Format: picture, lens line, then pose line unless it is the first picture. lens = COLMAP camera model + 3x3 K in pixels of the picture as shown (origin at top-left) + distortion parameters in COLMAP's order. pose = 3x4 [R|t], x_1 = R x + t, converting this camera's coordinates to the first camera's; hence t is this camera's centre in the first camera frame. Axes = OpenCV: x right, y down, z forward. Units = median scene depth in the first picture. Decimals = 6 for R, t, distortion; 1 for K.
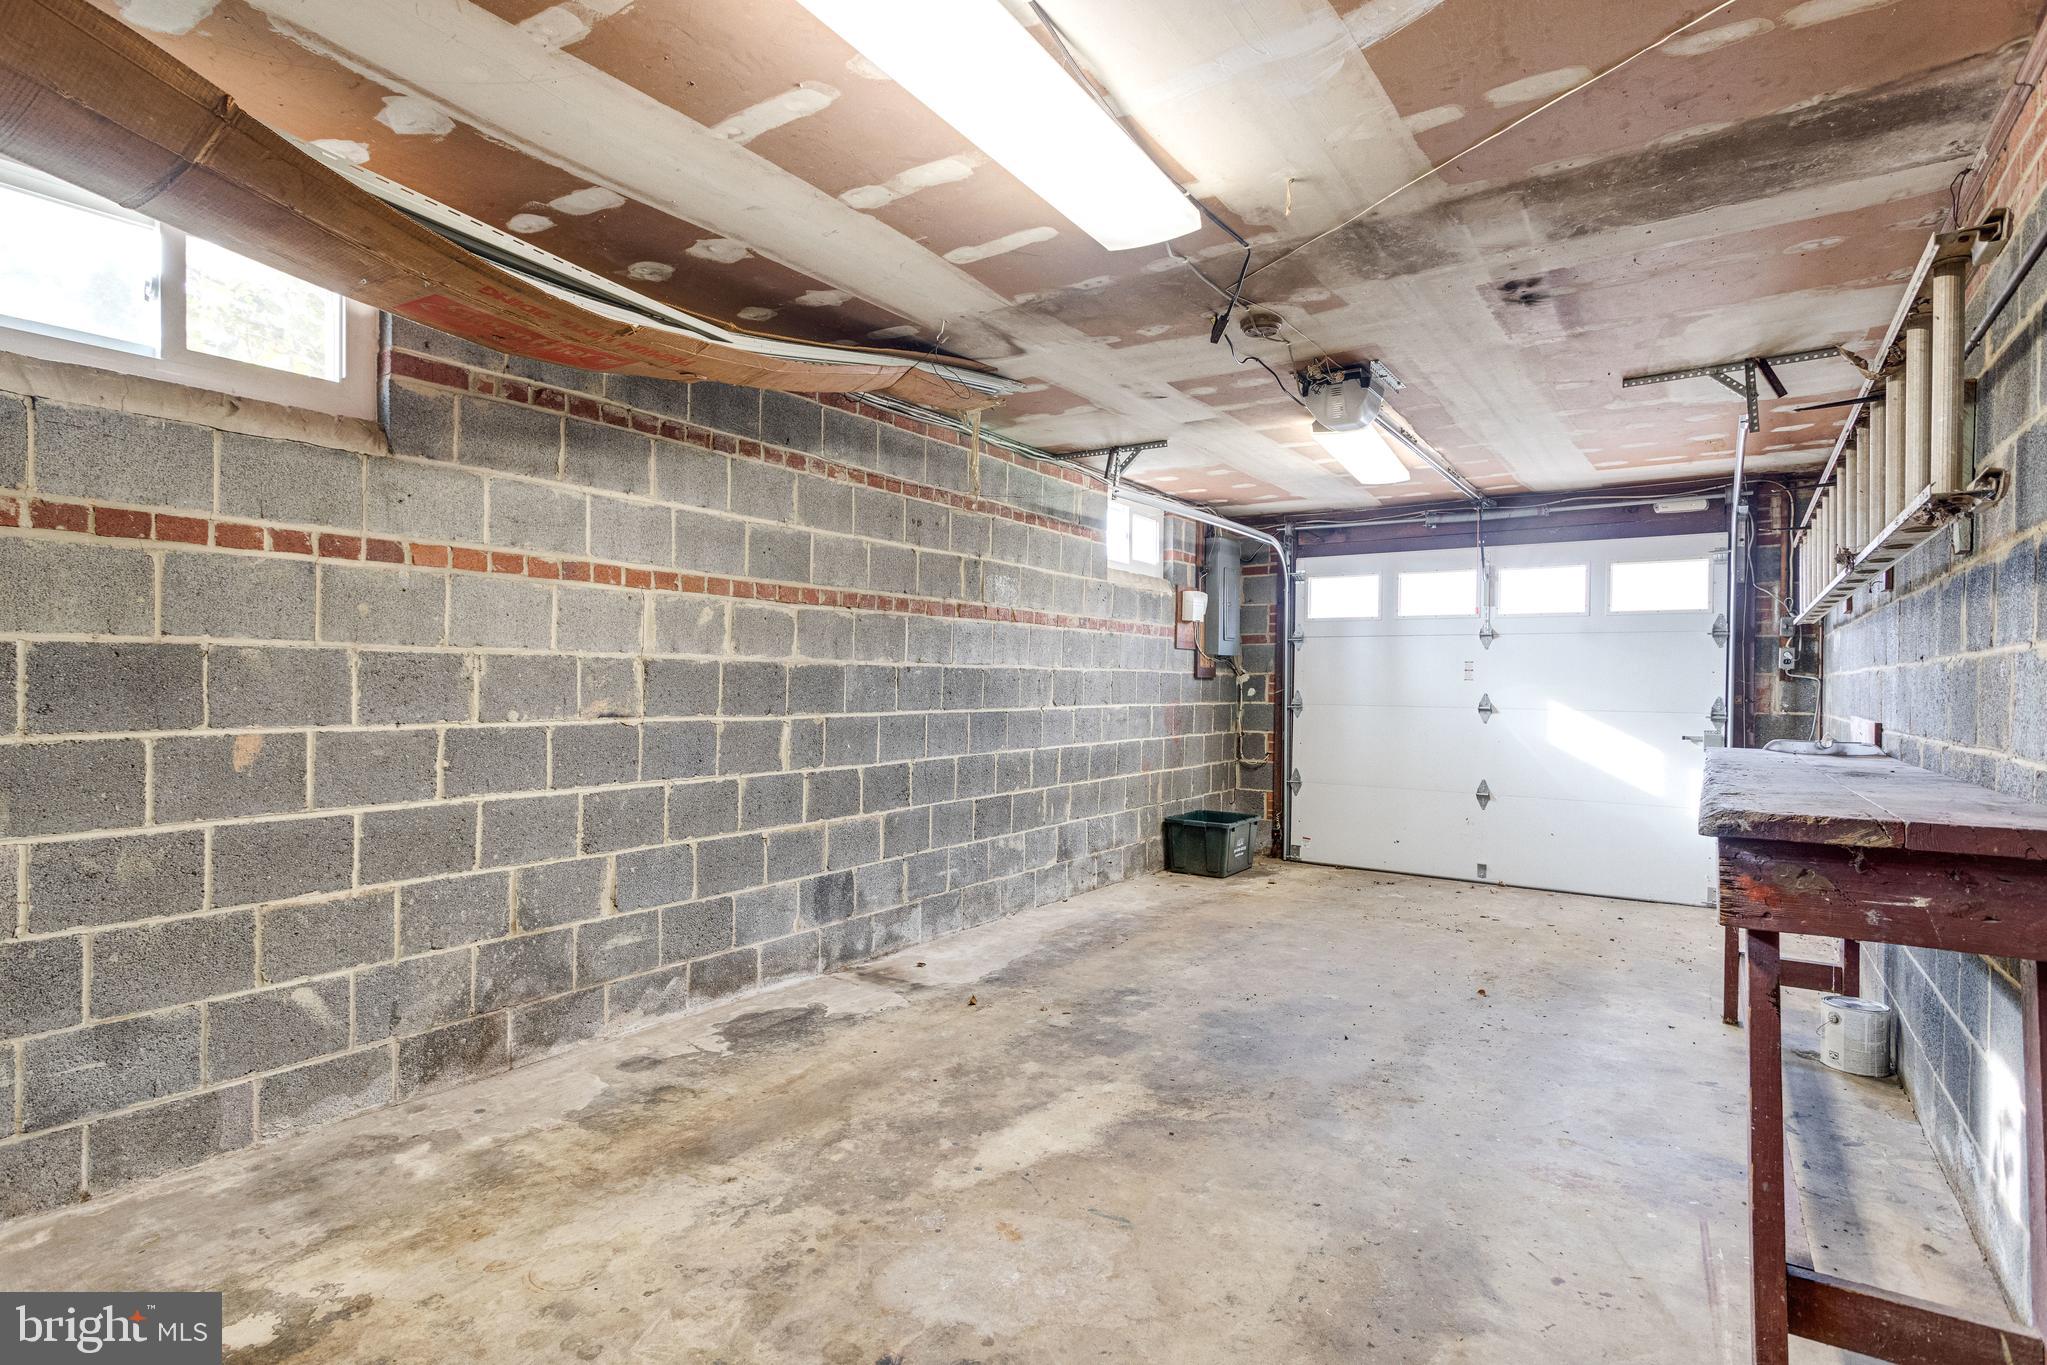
lens RADIAL K [[1021.4, 0, 1038.4], [0, 1021.4, 687.1], [0, 0, 1]] dist [0.017434, 0.000212]
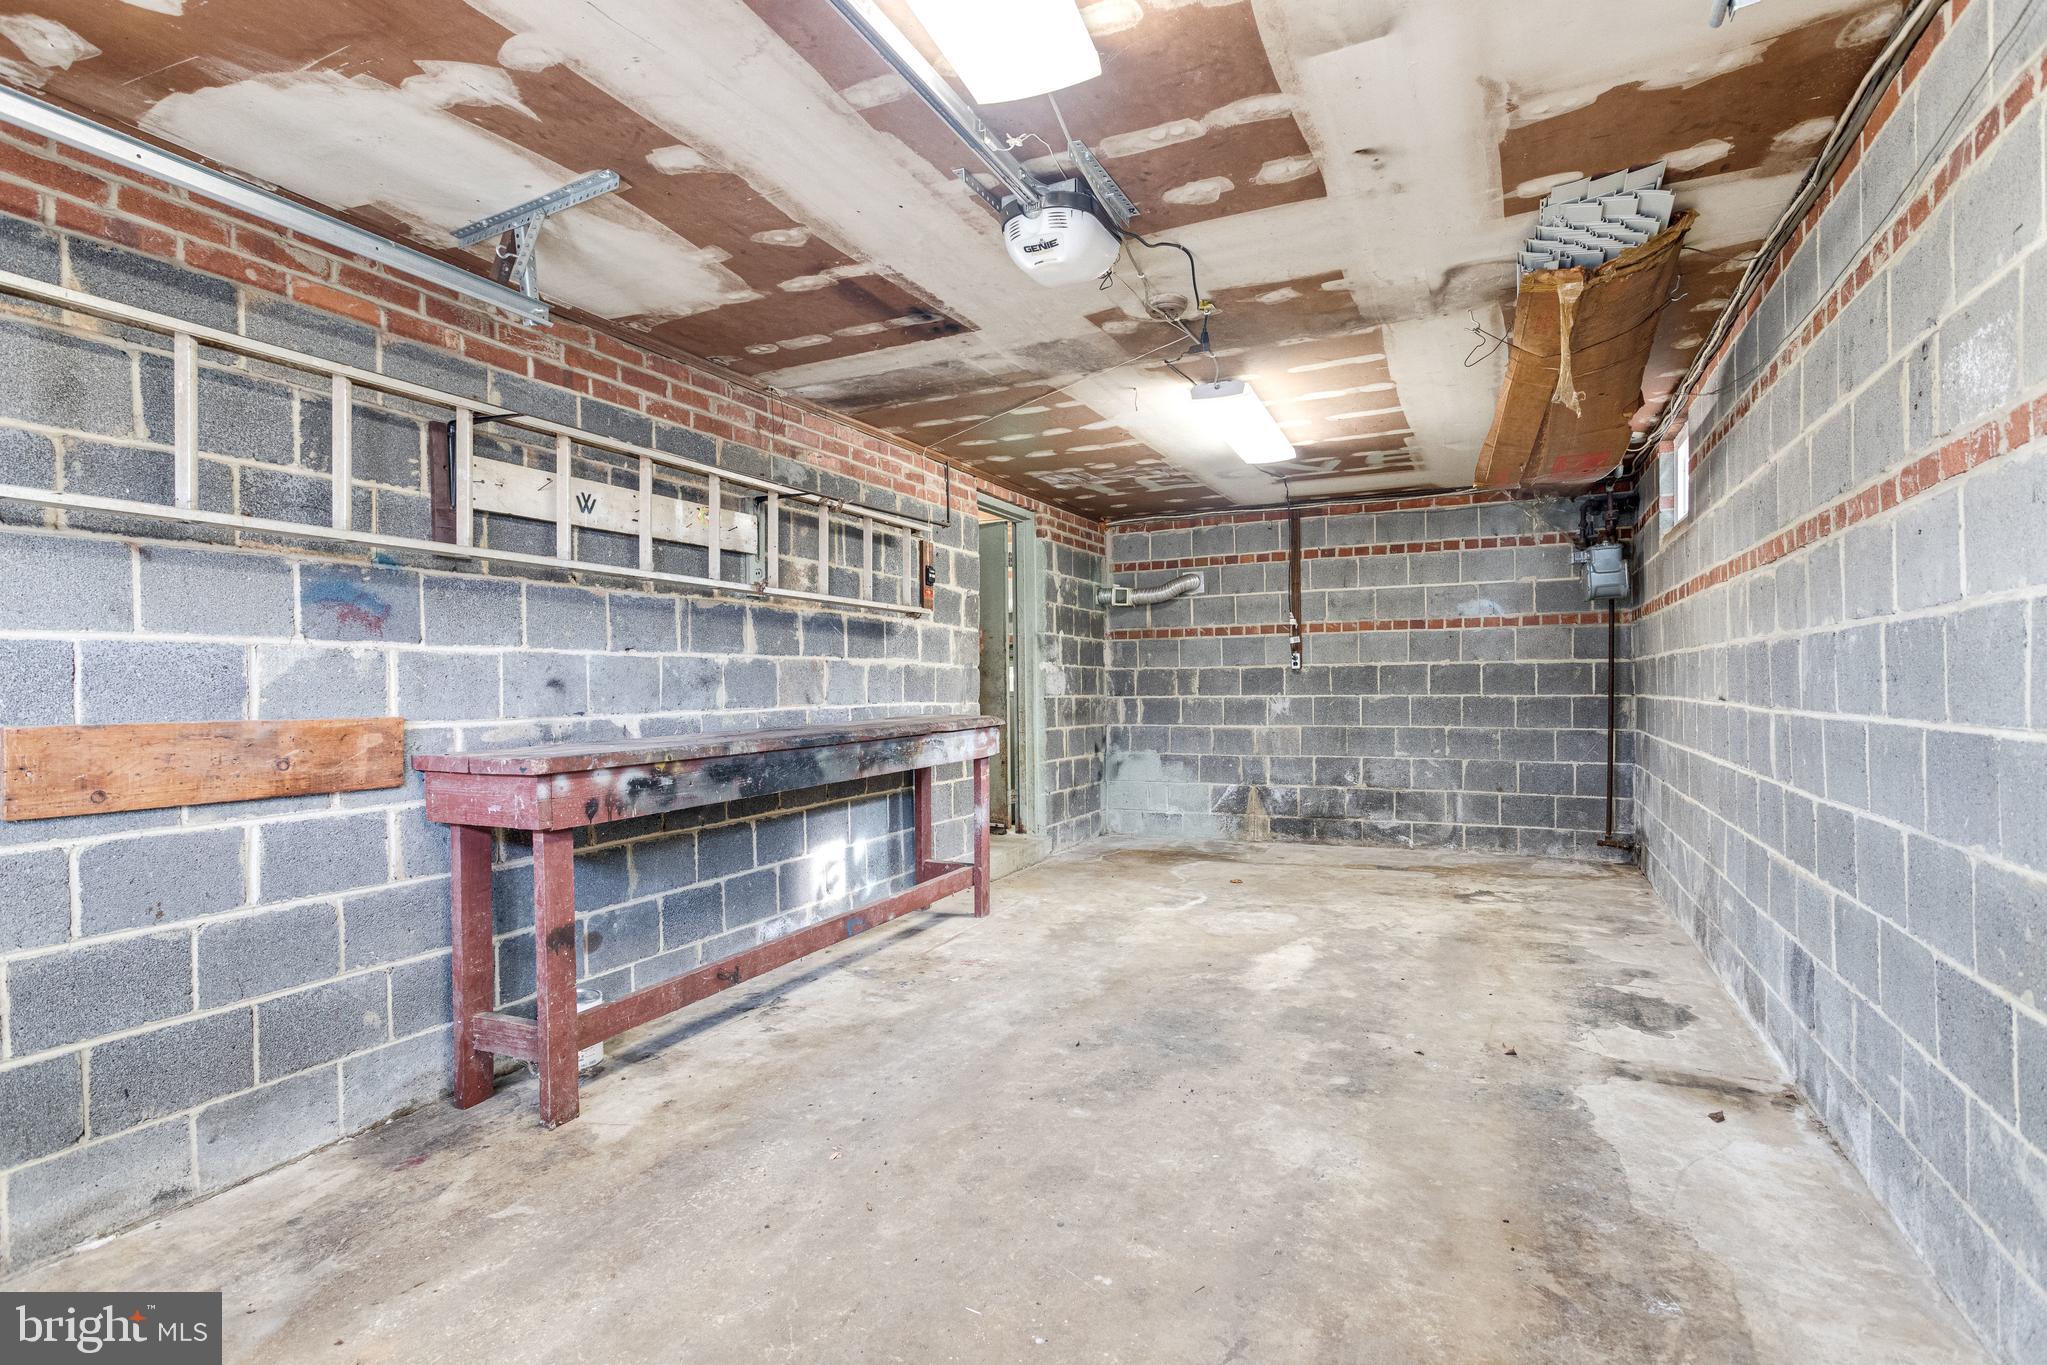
lens RADIAL K [[1021.4, 0, 1015.4], [0, 1021.4, 682.3], [0, 0, 1]] dist [0.017434, 0.000212]
pose [[-0.991591, -0.001024, -0.129409, 0.464331], [-0.000791, 0.999998, -0.001851, 0.009620], [0.129411, -0.001733, -0.991590, 1.866969]]
